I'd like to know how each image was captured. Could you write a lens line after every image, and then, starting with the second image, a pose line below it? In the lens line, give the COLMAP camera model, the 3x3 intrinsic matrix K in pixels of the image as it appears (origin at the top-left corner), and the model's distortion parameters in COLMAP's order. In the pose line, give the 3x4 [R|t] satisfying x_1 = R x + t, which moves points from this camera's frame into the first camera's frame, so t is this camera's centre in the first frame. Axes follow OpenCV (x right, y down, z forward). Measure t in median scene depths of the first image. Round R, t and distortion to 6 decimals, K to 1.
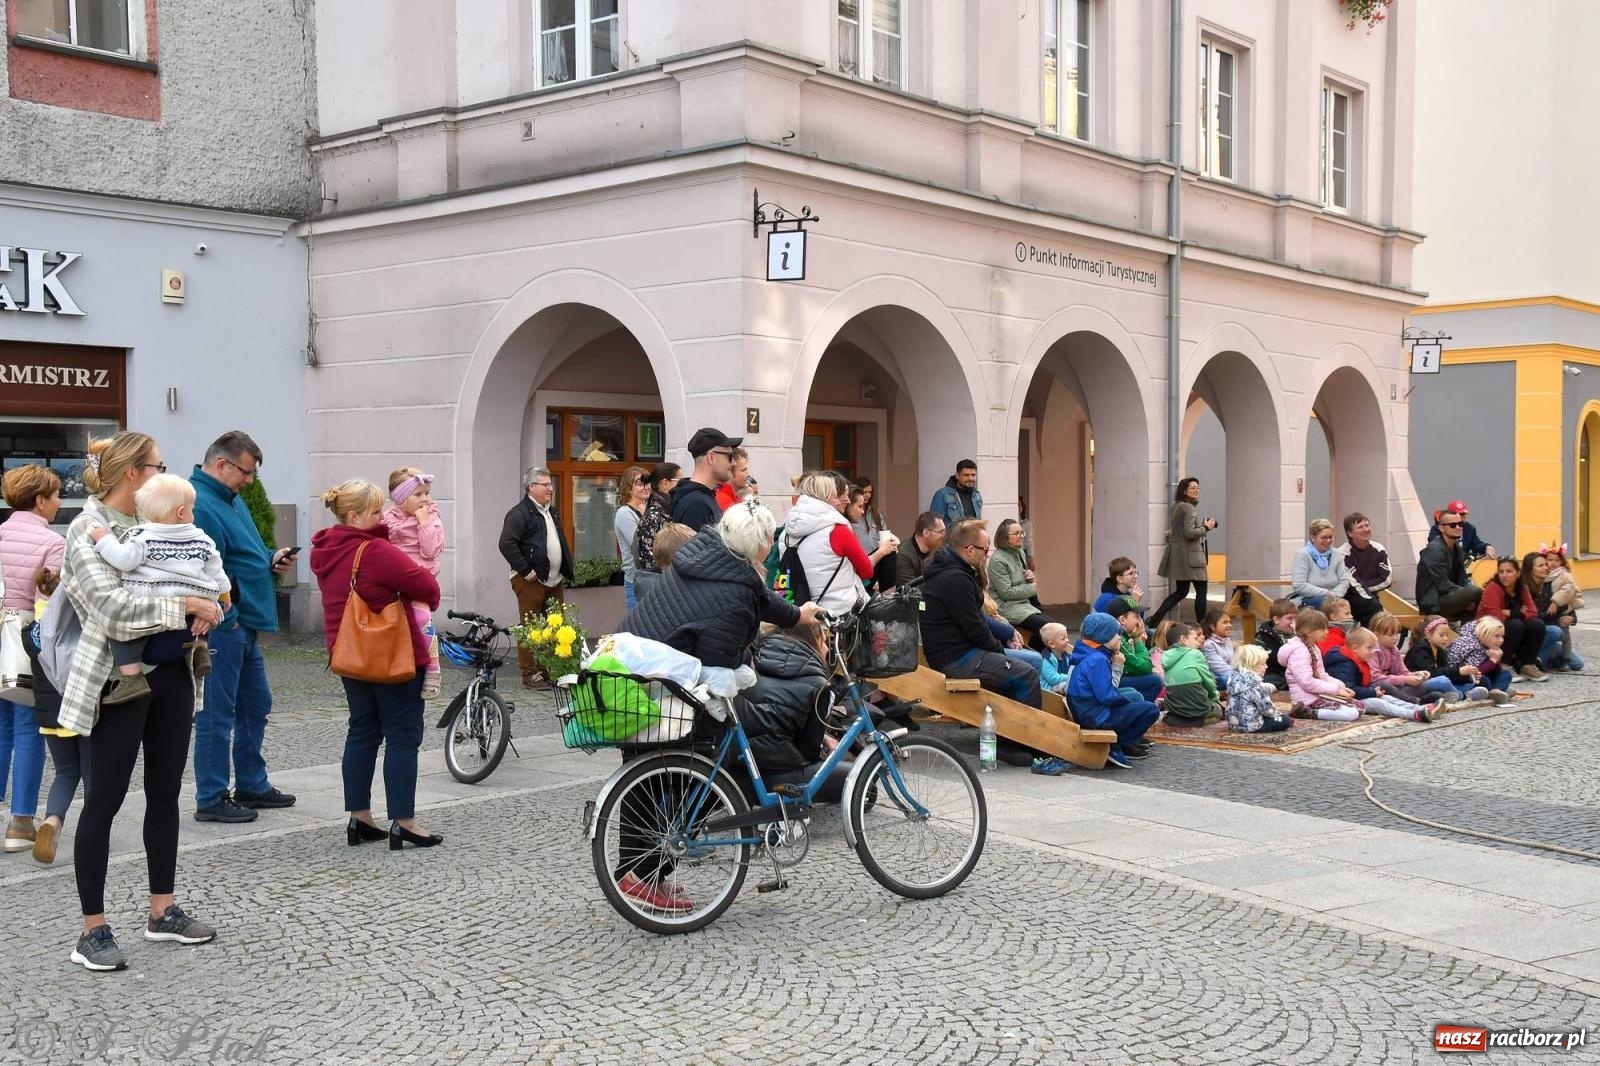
lens RADIAL K [[1778.8, 0, 795.2], [0, 1778.8, 542.9], [0, 0, 1]] dist [-0.036216, 0.344194]
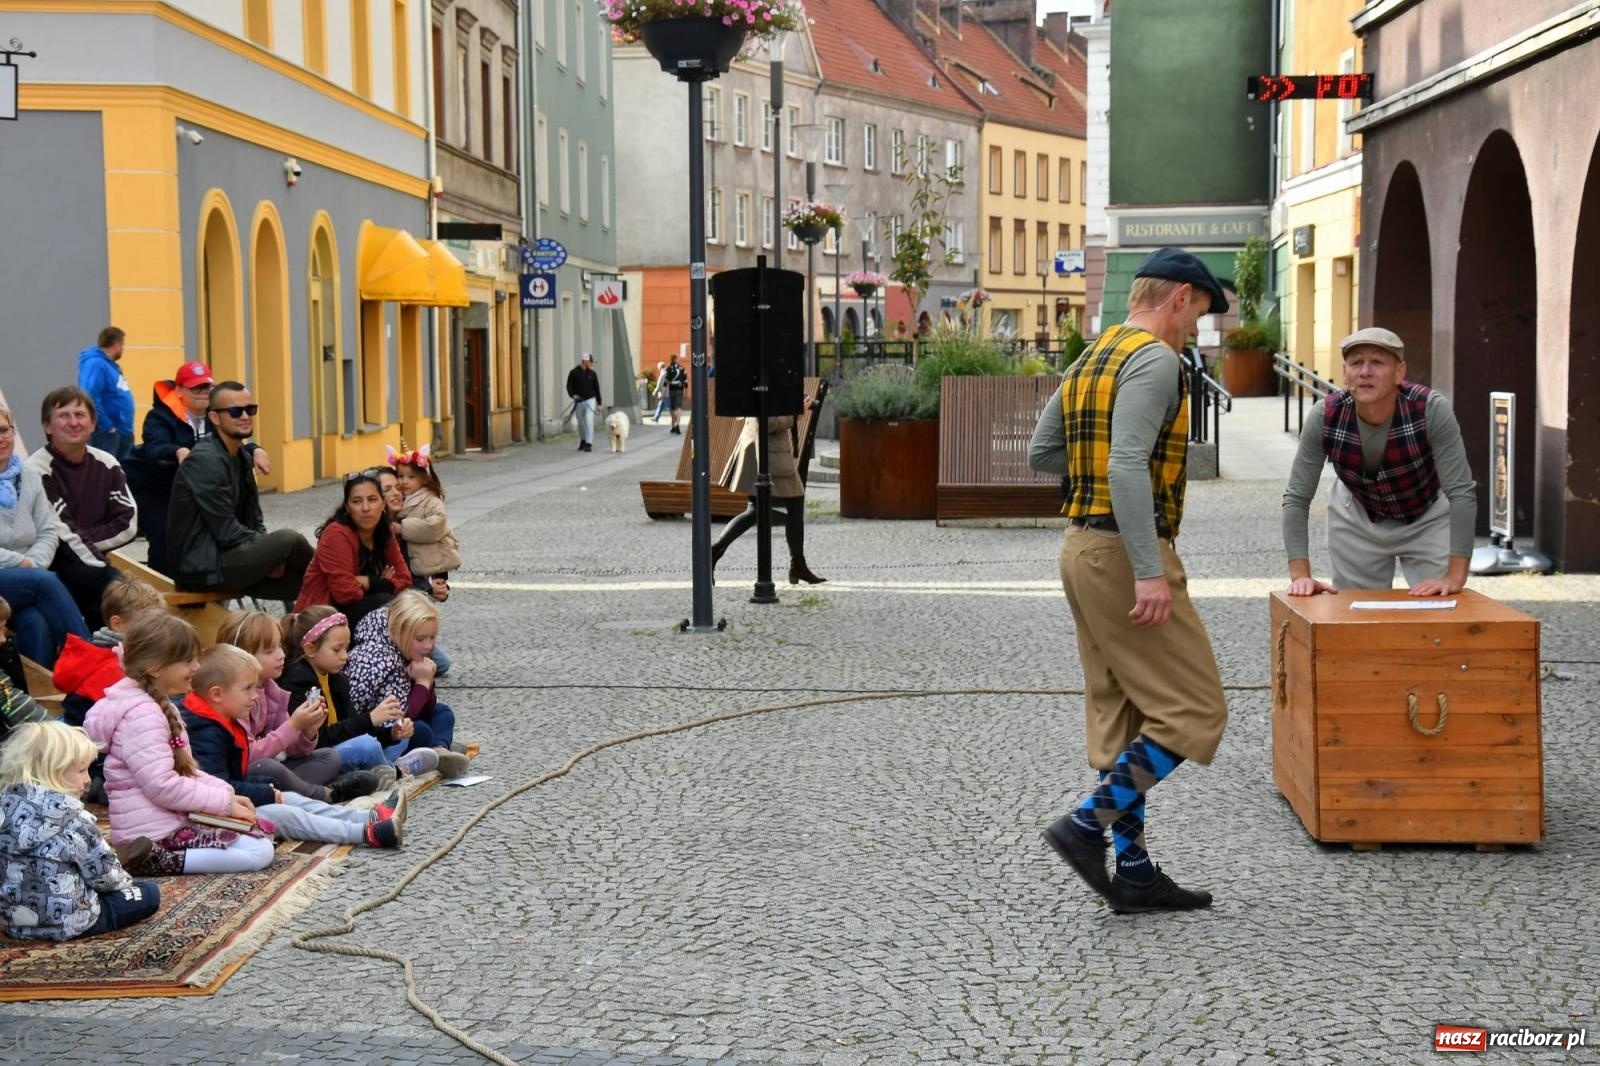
lens RADIAL K [[2841.8, 0, 800.0], [0, 2841.8, 533.0], [0, 0, 1]] dist [0.302437, 0.109301]
pose [[0.777817, -0.039705, 0.627235, -0.013826], [0.016723, 0.998957, 0.042498, -0.005599], [-0.628268, -0.022567, 0.777670, 0.204941]]
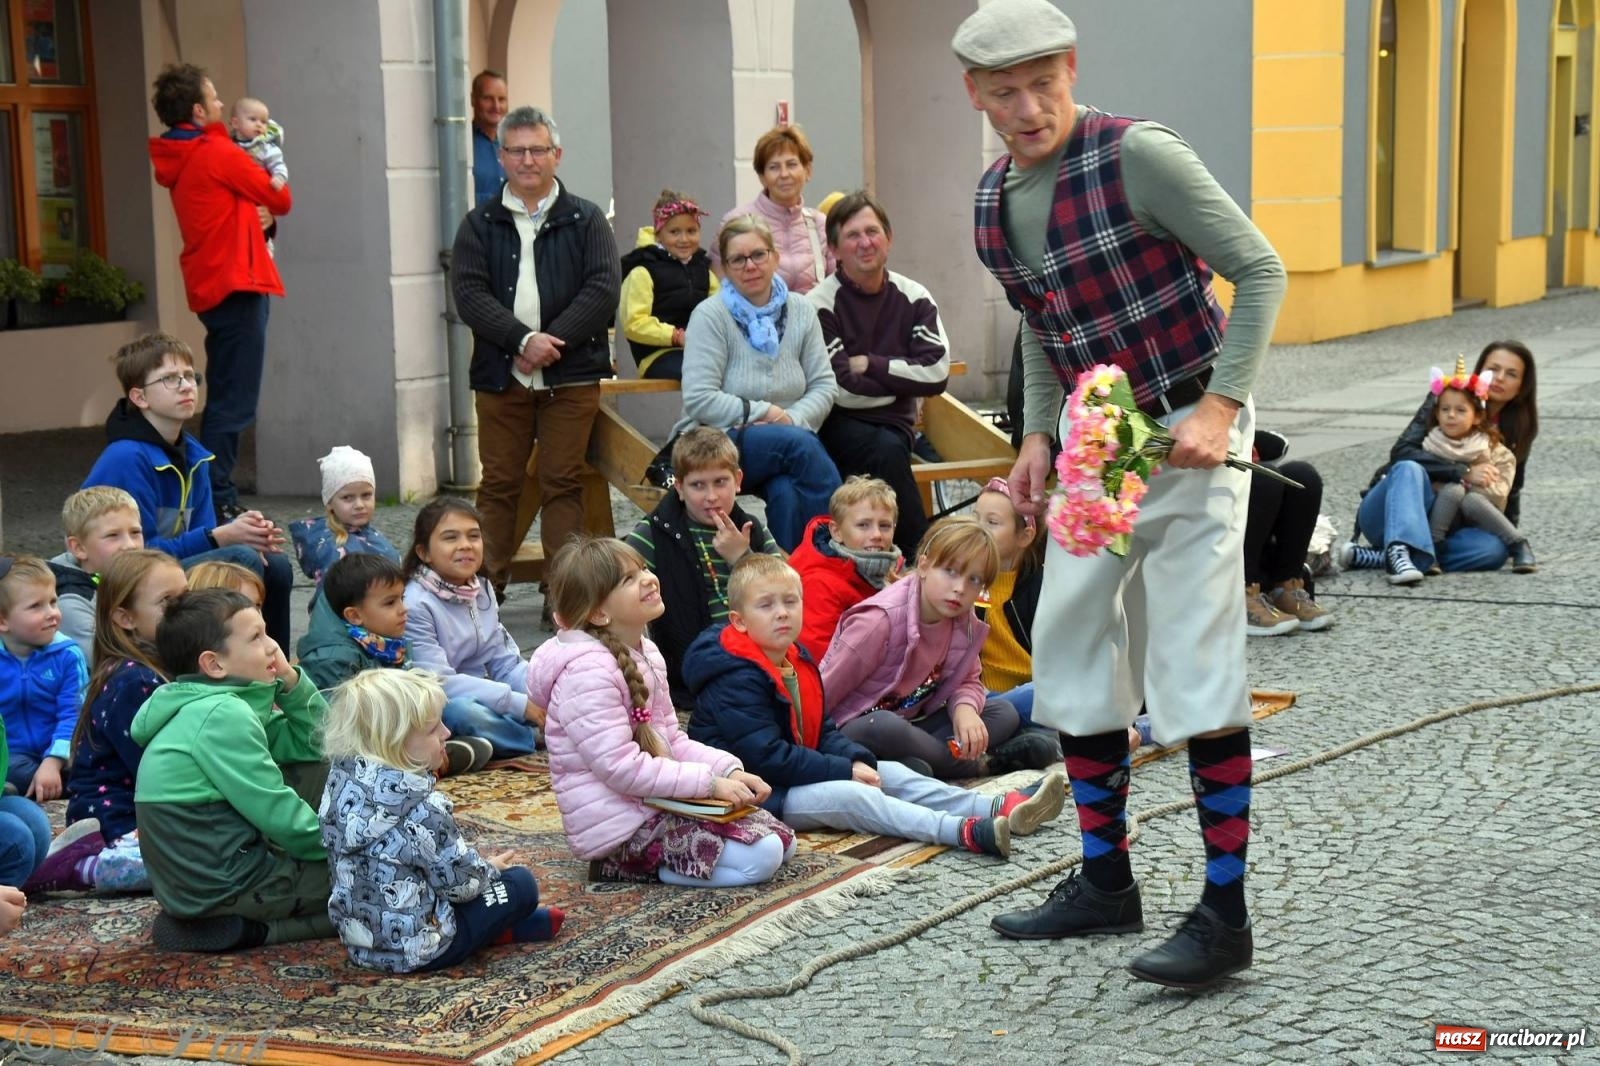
lens RADIAL K [[3344.7, 0, 800.0], [0, 3344.7, 533.0], [0, 0, 1]] dist [0.396151, 0.750764]
pose [[0.968738, -0.041233, 0.244637, 0.098086], [0.019573, 0.995721, 0.090317, -0.007580], [-0.247314, -0.082706, 0.965399, 0.240772]]
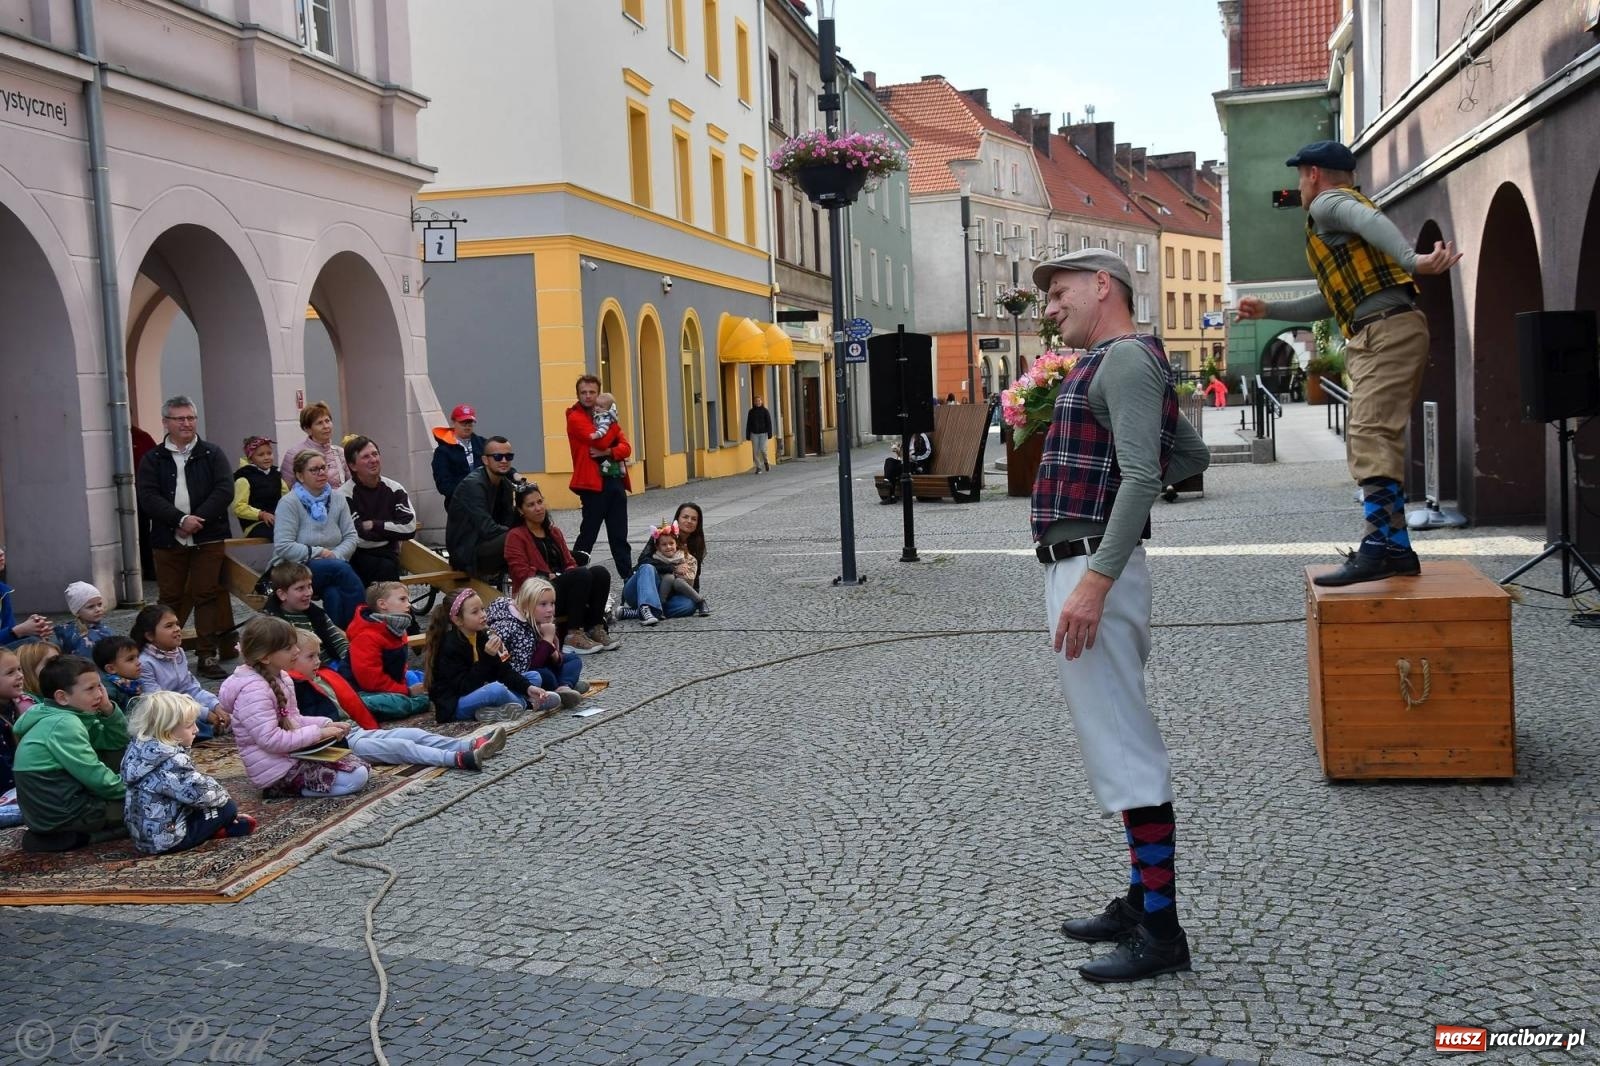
lens RADIAL K [[1778.8, 0, 795.2], [0, 1778.8, 542.9], [0, 0, 1]] dist [-0.036216, 0.344194]
pose [[0.860960, -0.073271, 0.503367, 0.079546], [0.049000, 0.996916, 0.061303, -0.007217], [-0.506306, -0.028114, 0.861895, 0.227135]]
